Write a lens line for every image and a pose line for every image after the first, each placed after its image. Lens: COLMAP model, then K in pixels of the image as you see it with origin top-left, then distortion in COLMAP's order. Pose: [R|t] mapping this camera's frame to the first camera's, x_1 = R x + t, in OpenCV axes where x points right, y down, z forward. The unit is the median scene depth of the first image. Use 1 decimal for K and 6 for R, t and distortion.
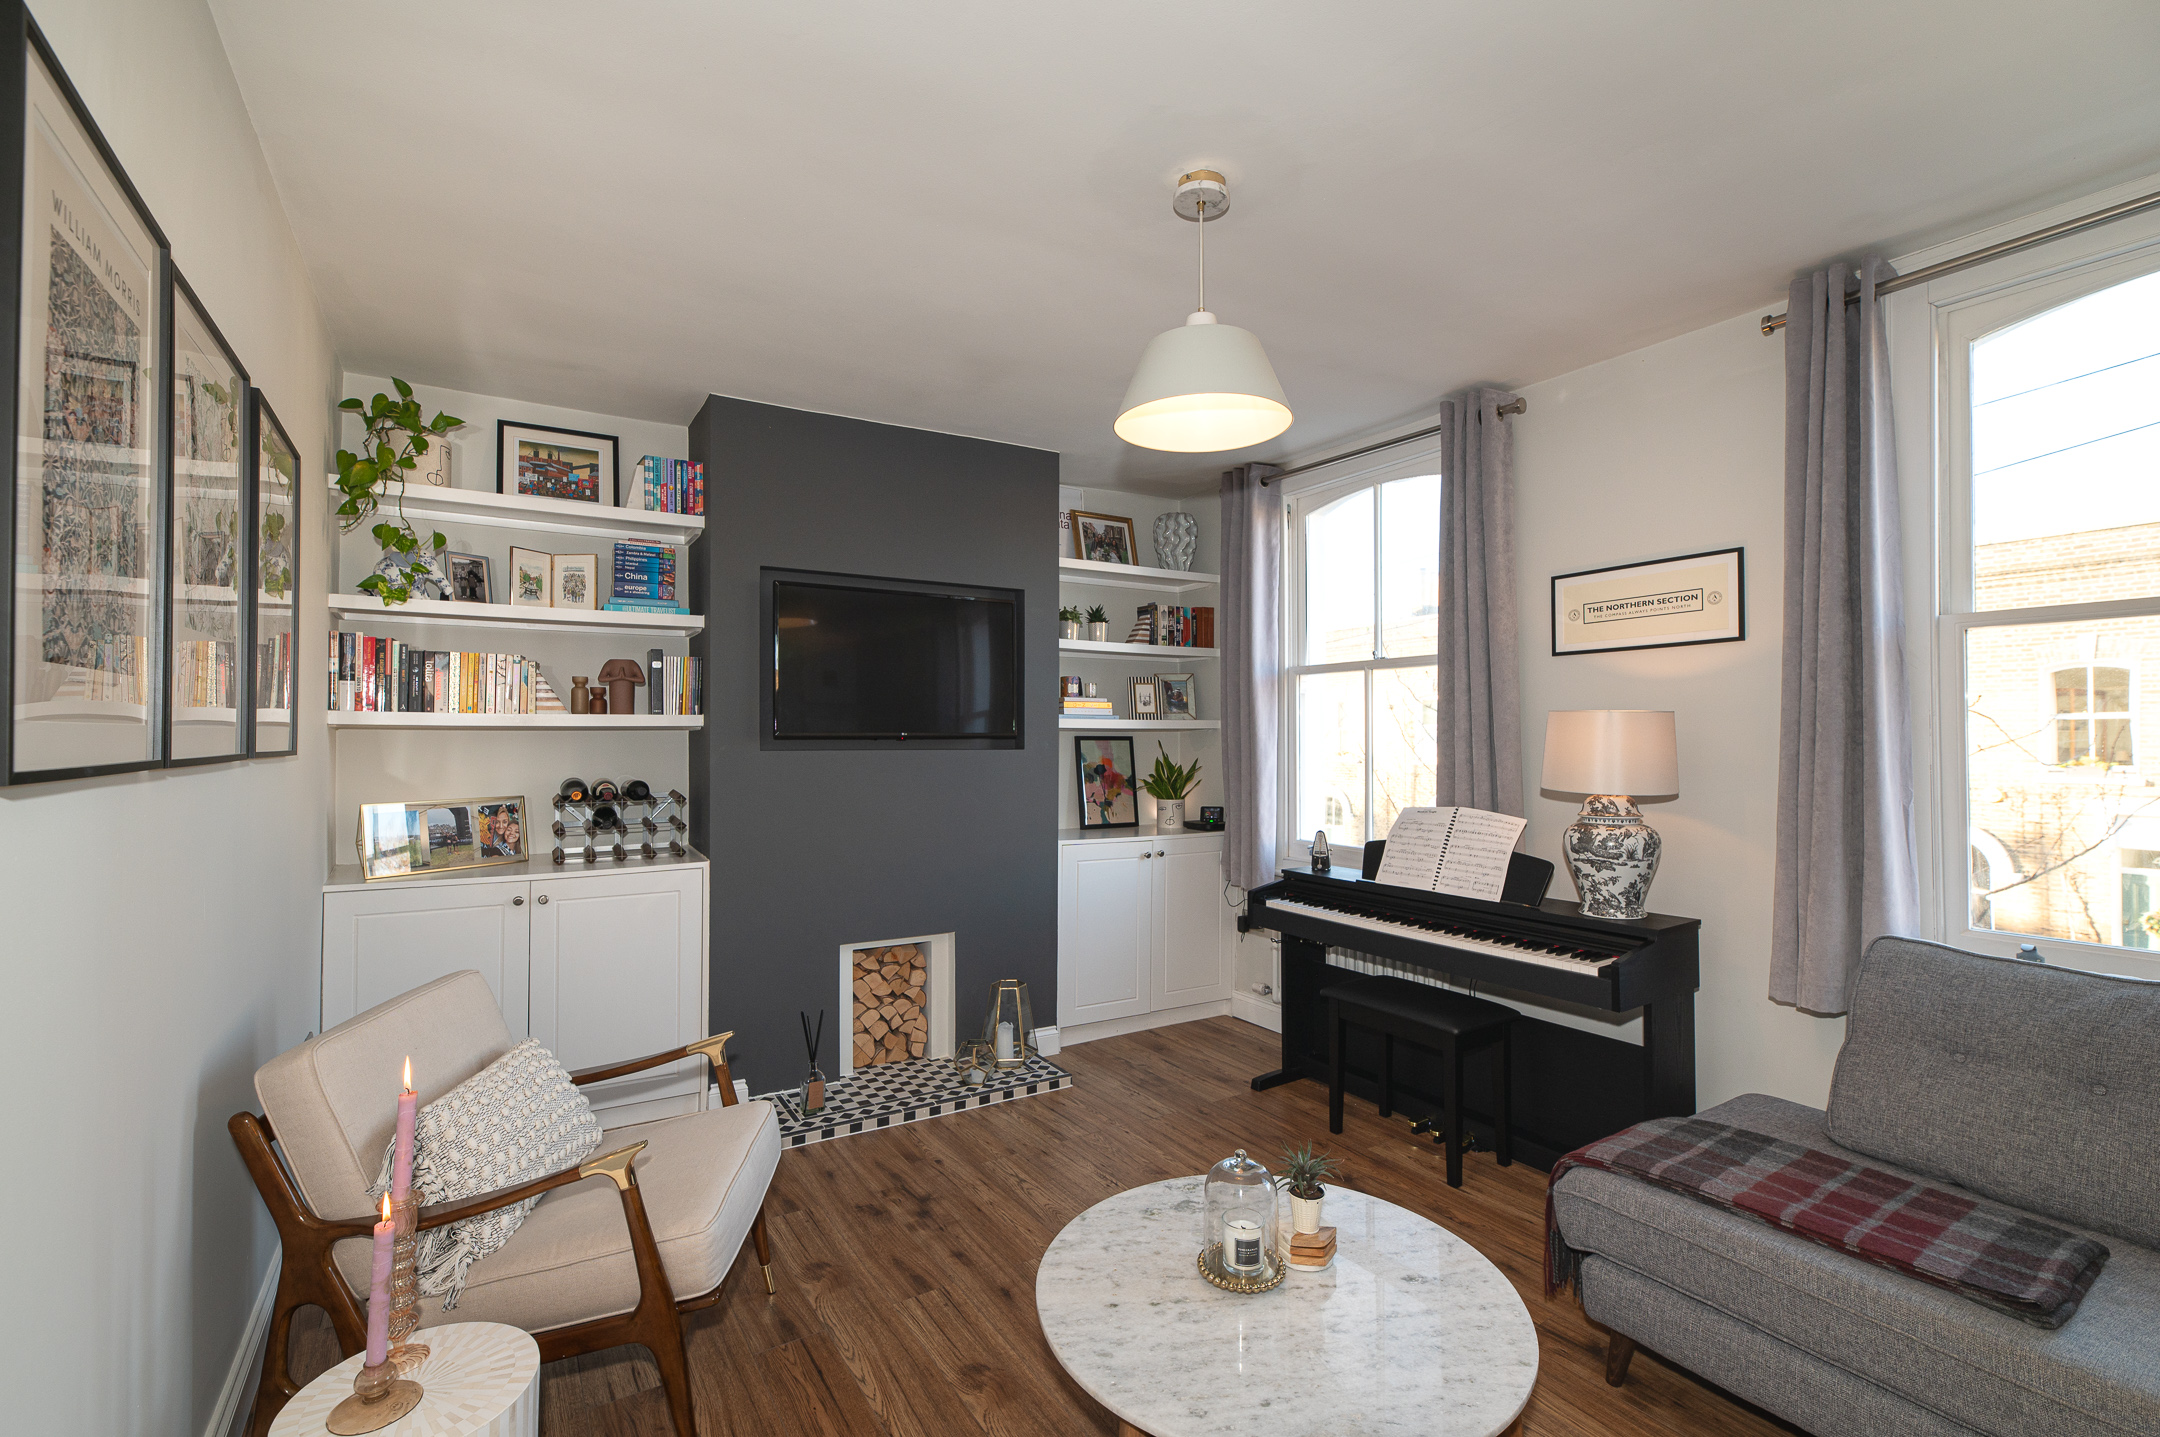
lens RADIAL K [[935.0, 0, 1078.0], [0, 935.0, 728.4], [0, 0, 1]] dist [-0.000292, -0.000247]
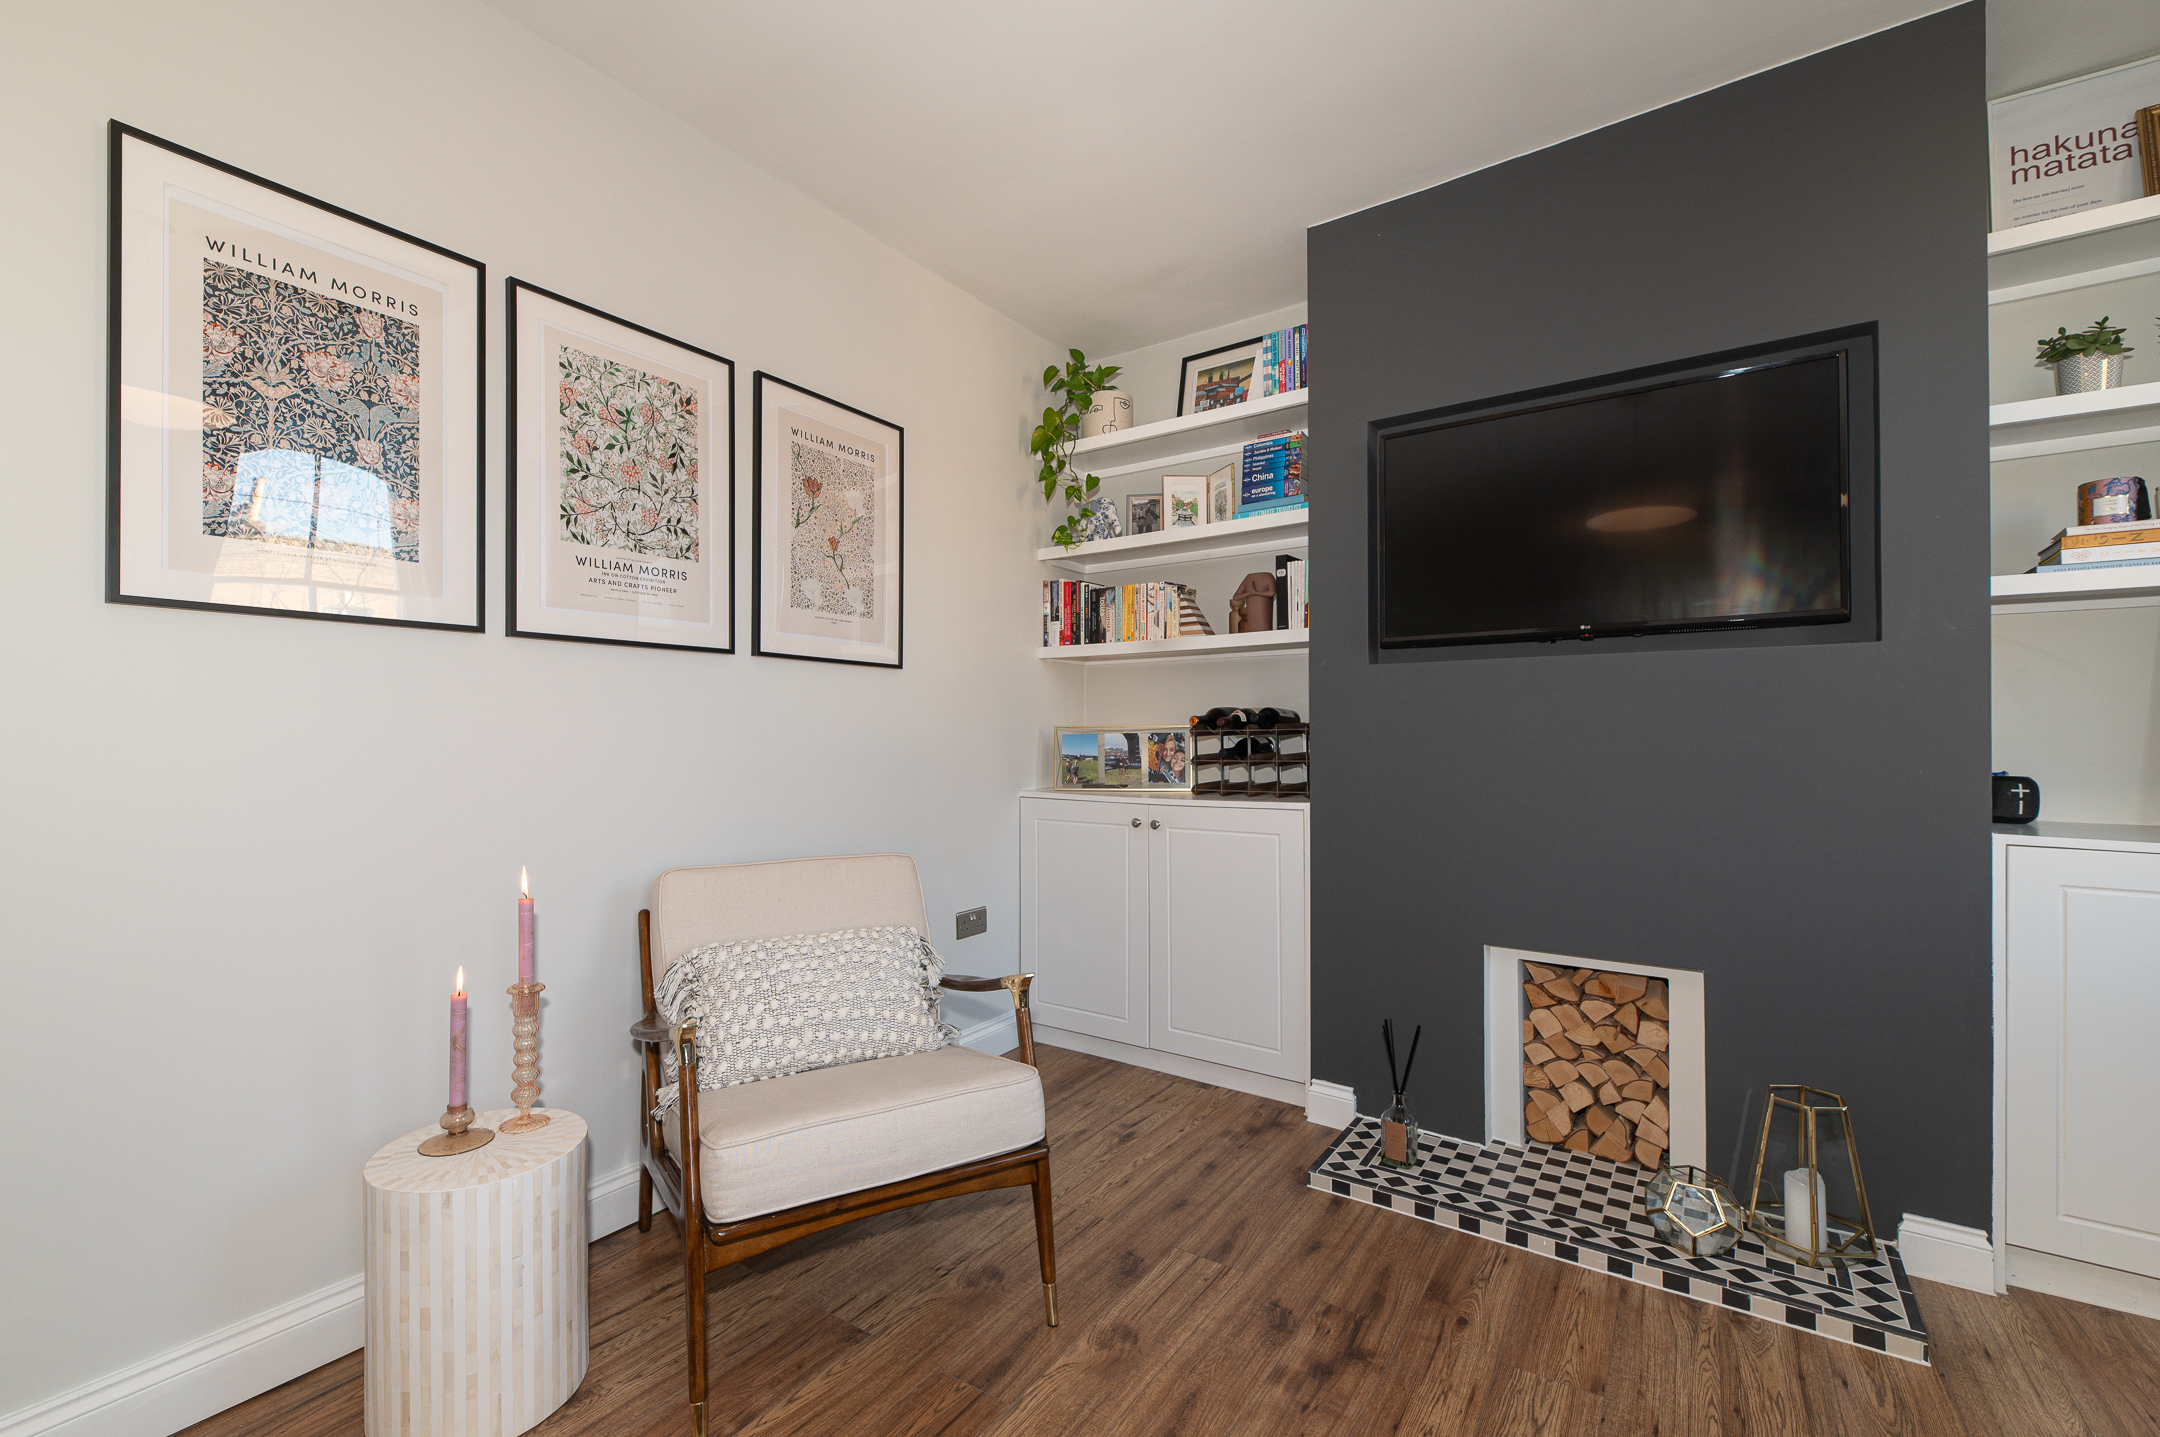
lens RADIAL K [[935.0, 0, 1078.0], [0, 935.0, 728.4], [0, 0, 1]] dist [-0.000292, -0.000247]
pose [[0.403547, -0.010373, -0.914900, 0.258401], [0.010736, 0.999921, -0.006601, 0.078025], [0.914896, -0.007158, 0.403626, 0.471675]]
